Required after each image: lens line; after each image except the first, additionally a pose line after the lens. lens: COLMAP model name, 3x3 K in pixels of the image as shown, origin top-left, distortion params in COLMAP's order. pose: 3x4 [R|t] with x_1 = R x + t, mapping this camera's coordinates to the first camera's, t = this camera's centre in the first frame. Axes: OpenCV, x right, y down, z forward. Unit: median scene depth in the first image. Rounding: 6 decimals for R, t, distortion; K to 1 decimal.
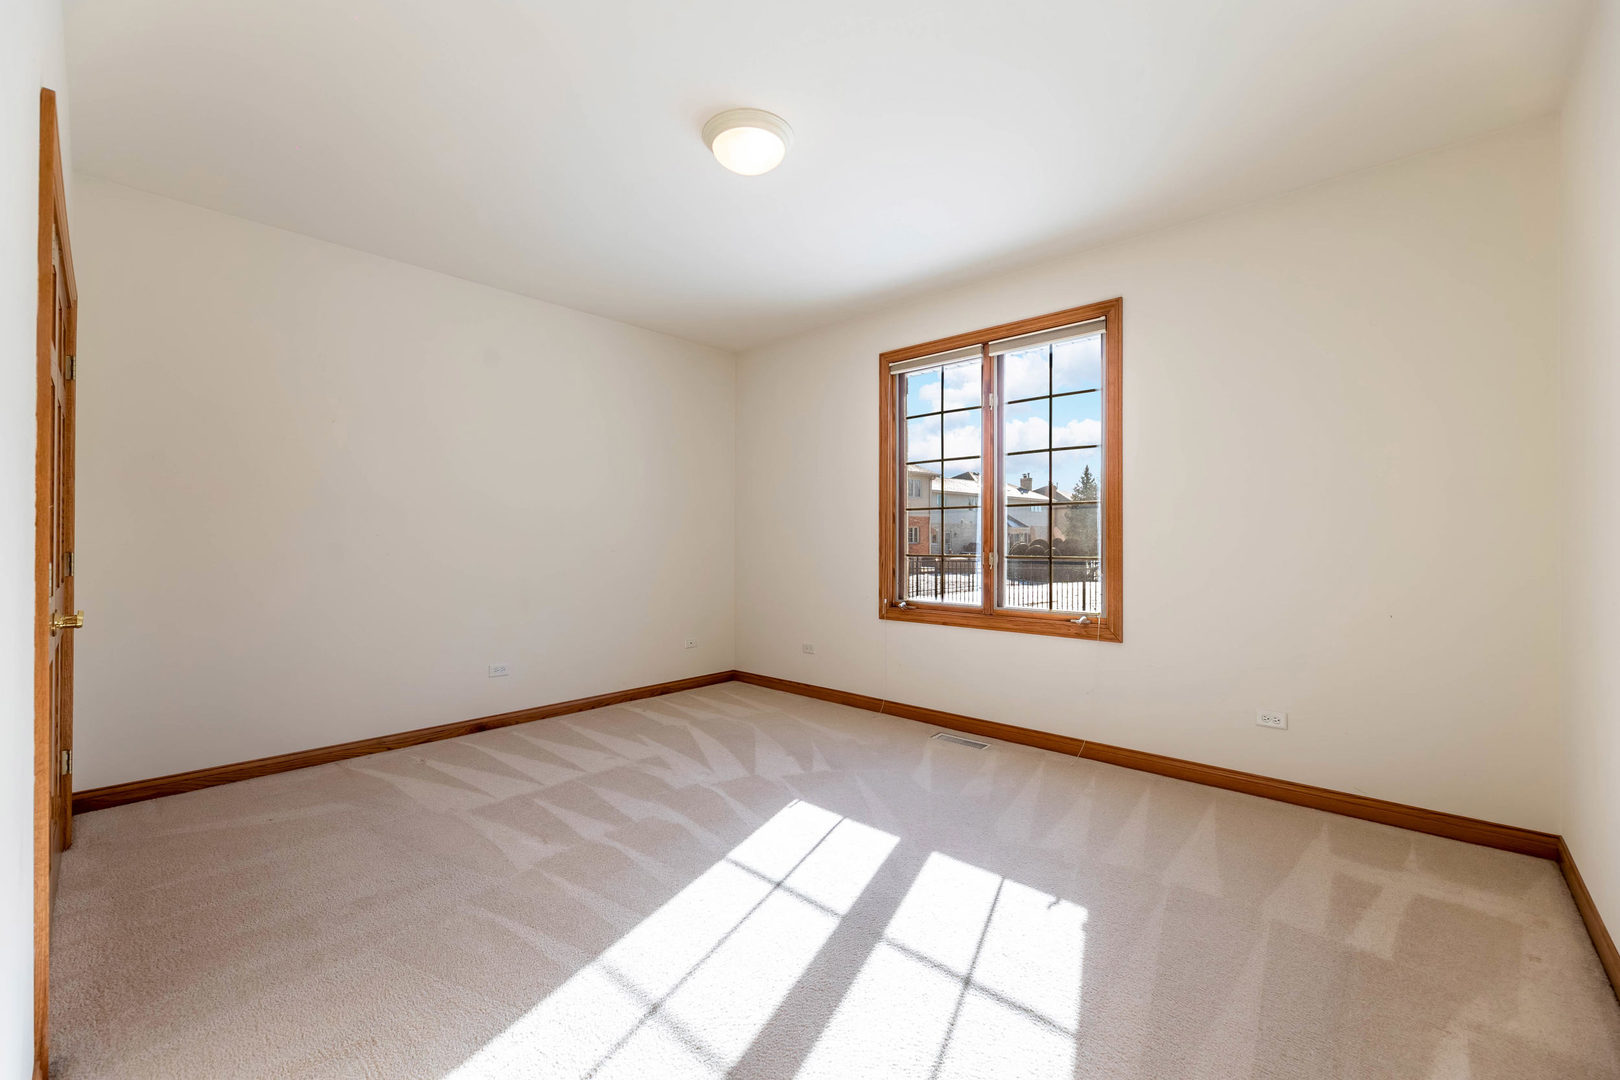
lens RADIAL K [[652.8, 0, 802.2], [0, 652.8, 538.4], [0, 0, 1]] dist [-0.001918, -0.000004]
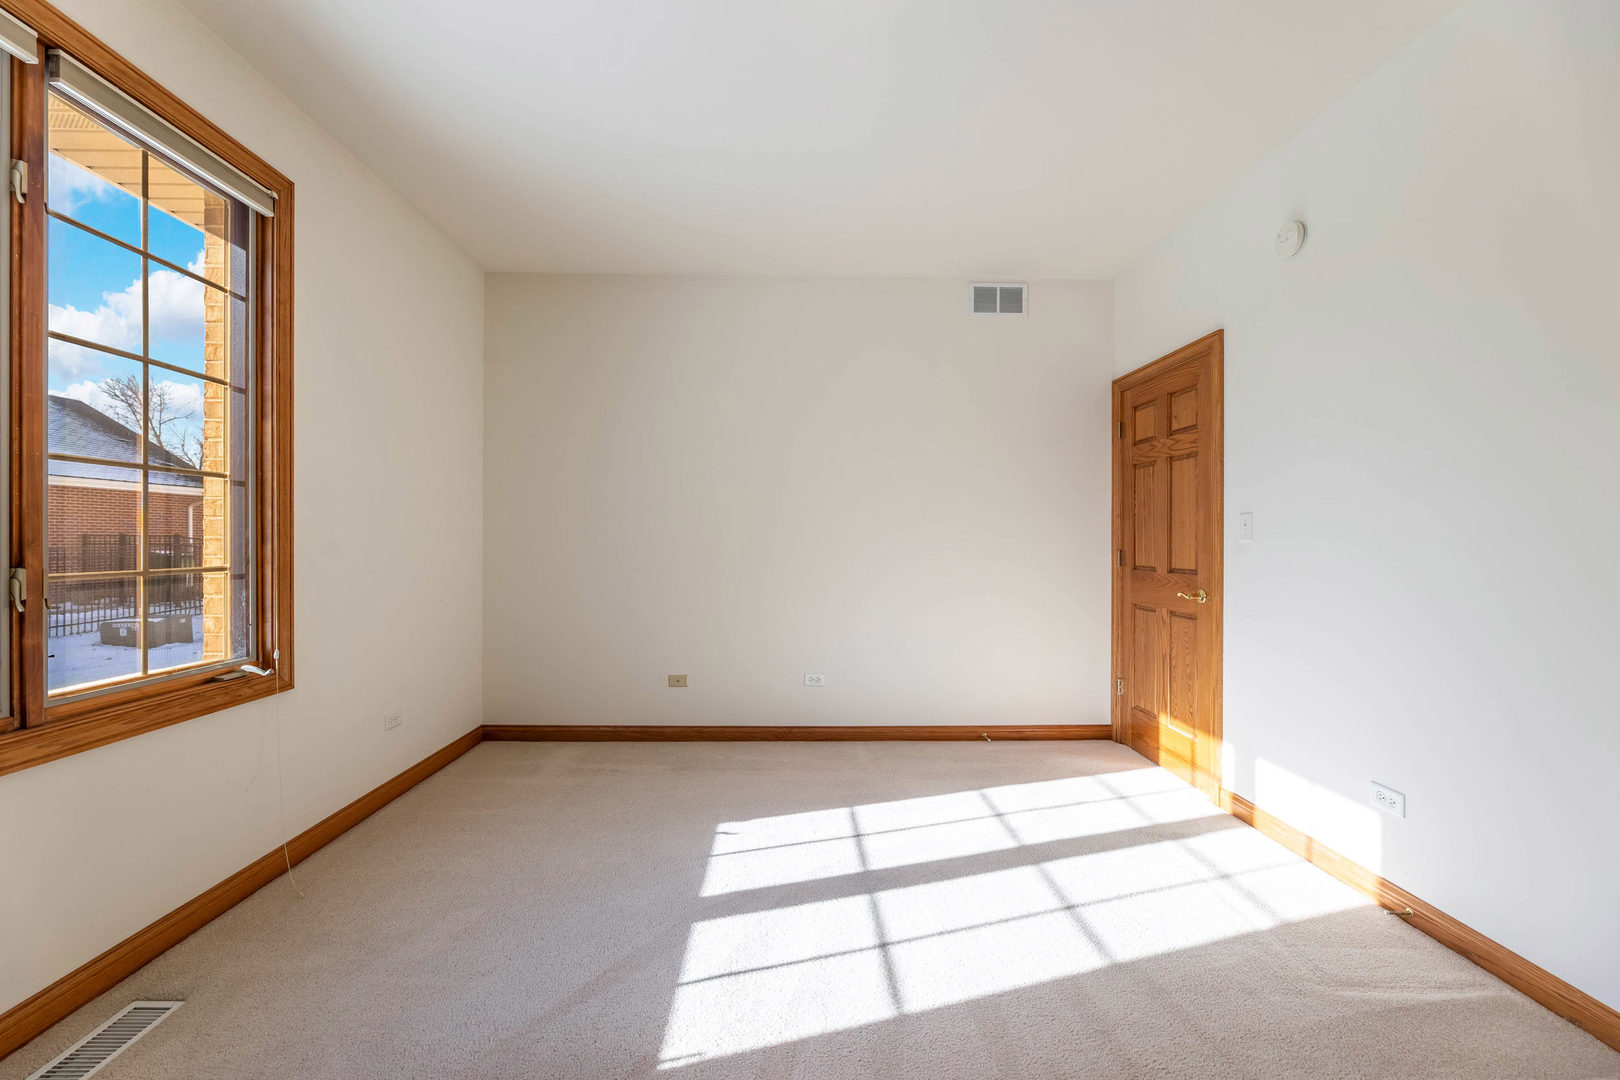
lens RADIAL K [[652.8, 0, 802.2], [0, 652.8, 538.4], [0, 0, 1]] dist [-0.001918, -0.000004]
pose [[-0.690486, -0.005389, 0.723325, -0.532682], [-0.006021, 0.999980, 0.001703, -0.001781], [-0.723320, -0.003180, -0.690505, 1.533233]]
